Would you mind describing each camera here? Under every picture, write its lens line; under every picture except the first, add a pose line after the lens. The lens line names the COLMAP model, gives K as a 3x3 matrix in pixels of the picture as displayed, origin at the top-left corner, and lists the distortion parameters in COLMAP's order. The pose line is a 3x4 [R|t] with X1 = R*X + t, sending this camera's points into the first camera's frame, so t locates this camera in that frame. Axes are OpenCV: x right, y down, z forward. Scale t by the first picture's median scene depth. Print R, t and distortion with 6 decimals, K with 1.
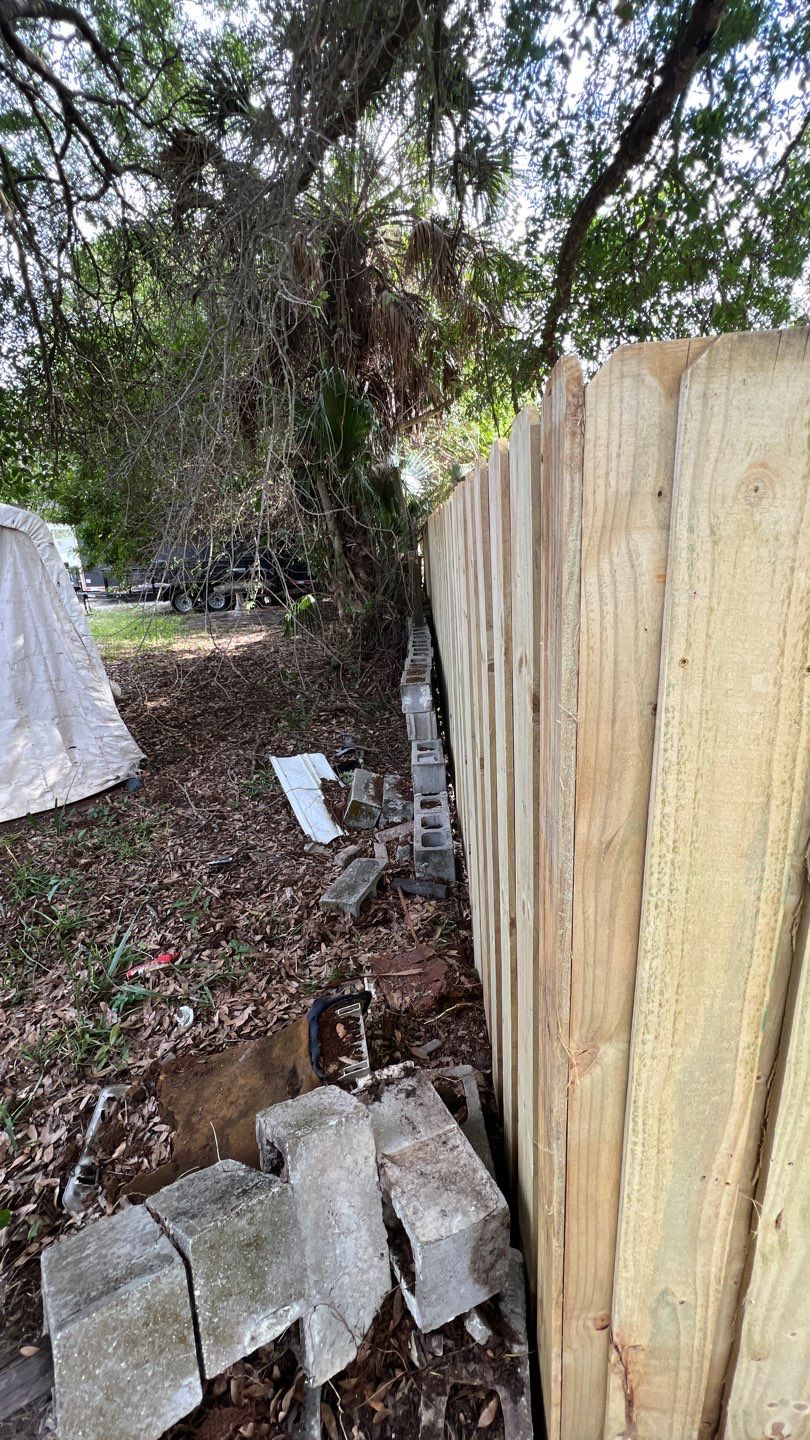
lens RADIAL K [[576.1, 0, 406.9], [0, 576.1, 727.1], [0, 0, 1]] dist [0.002514, 0.000266]
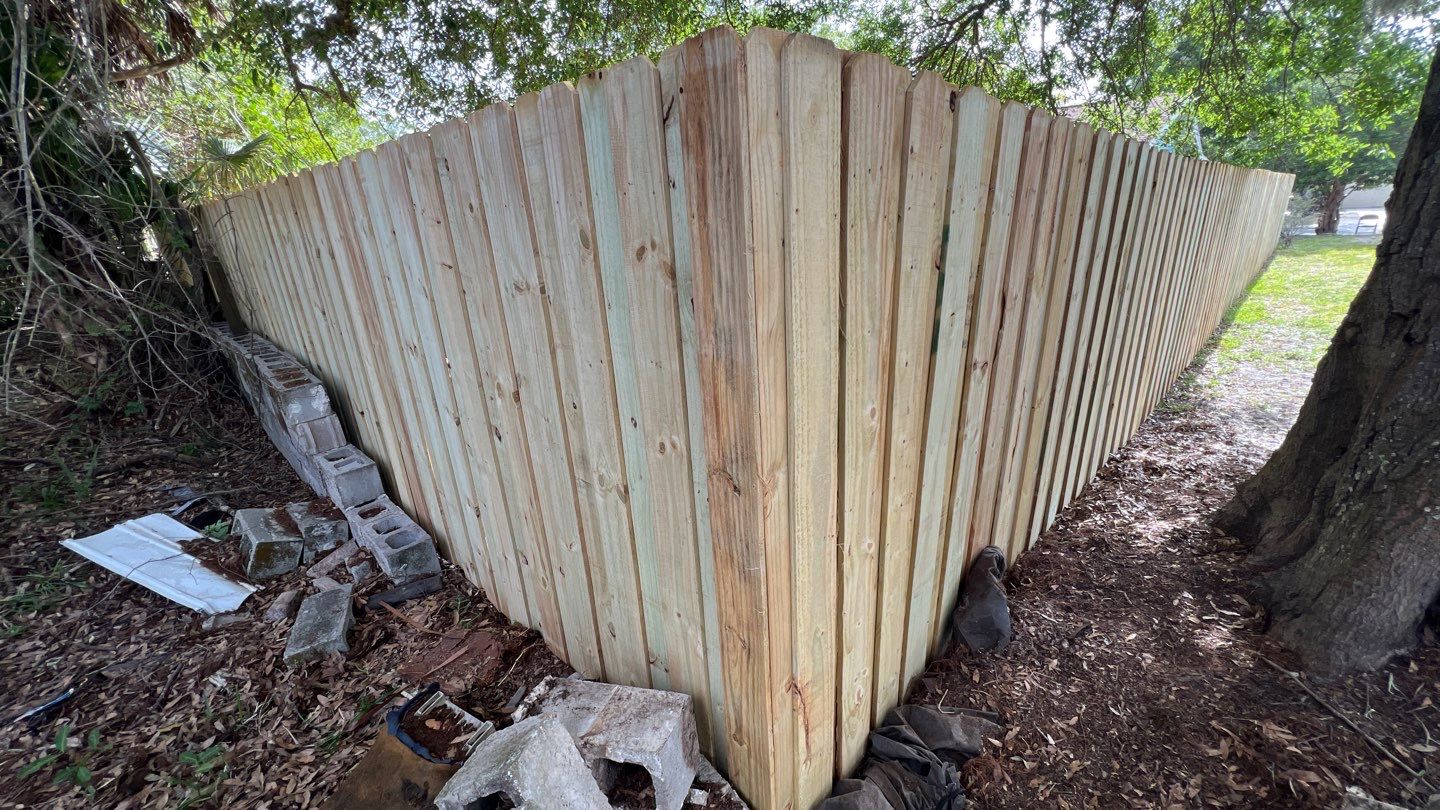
lens RADIAL K [[576.1, 0, 712.7], [0, 576.1, 408.4], [0, 0, 1]] dist [0.002514, 0.000266]
pose [[0.683856, -0.219129, 0.695934, -0.181873], [0.244401, 0.967528, 0.064486, 0.050921], [-0.687466, 0.125988, 0.715204, -0.006923]]
